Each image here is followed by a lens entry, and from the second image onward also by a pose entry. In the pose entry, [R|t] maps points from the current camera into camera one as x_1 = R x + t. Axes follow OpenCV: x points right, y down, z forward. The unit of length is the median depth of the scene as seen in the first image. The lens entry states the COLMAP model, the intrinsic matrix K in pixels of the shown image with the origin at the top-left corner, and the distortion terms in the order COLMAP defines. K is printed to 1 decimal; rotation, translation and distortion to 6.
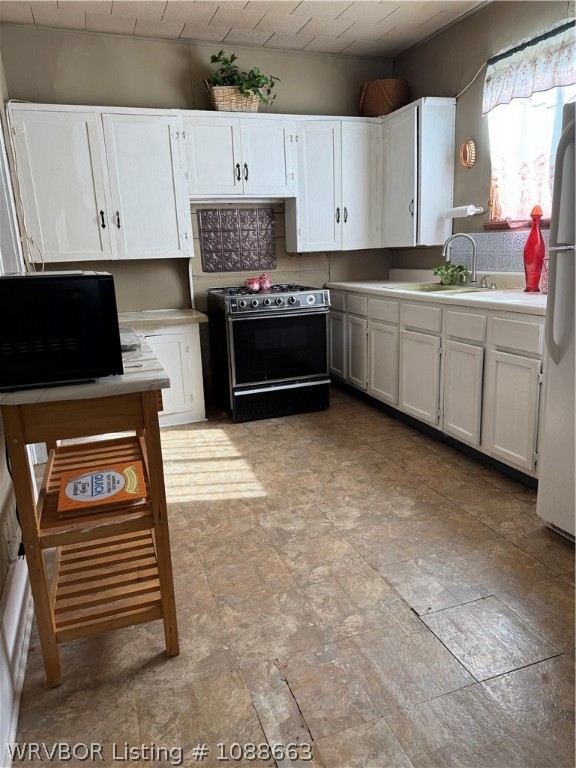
lens RADIAL K [[539.0, 0, 284.1], [0, 539.0, 383.3], [0, 0, 1]] dist [0.041048, -0.039281]
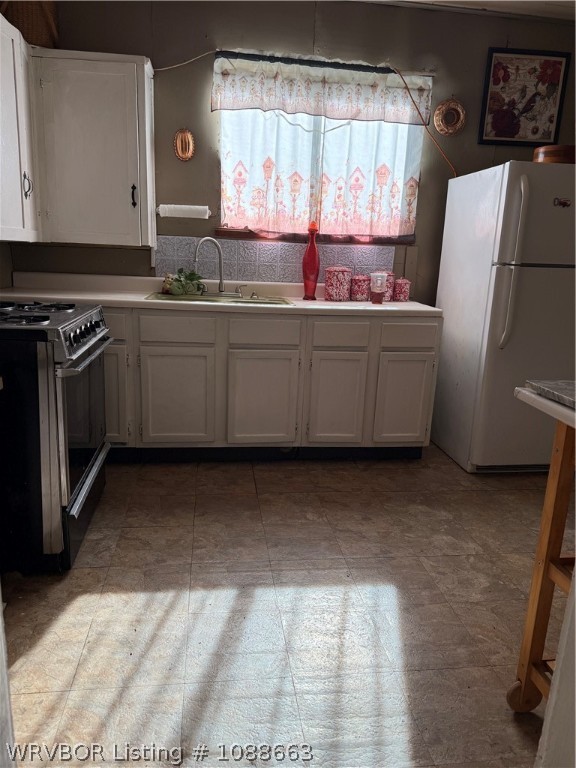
lens RADIAL K [[539.0, 0, 284.3], [0, 539.0, 385.0], [0, 0, 1]] dist [0.041048, -0.039281]
pose [[0.210102, -0.199324, 0.957145, -0.615252], [0.187408, 0.969053, 0.160667, -0.177915], [-0.959550, 0.145620, 0.240955, 0.779366]]
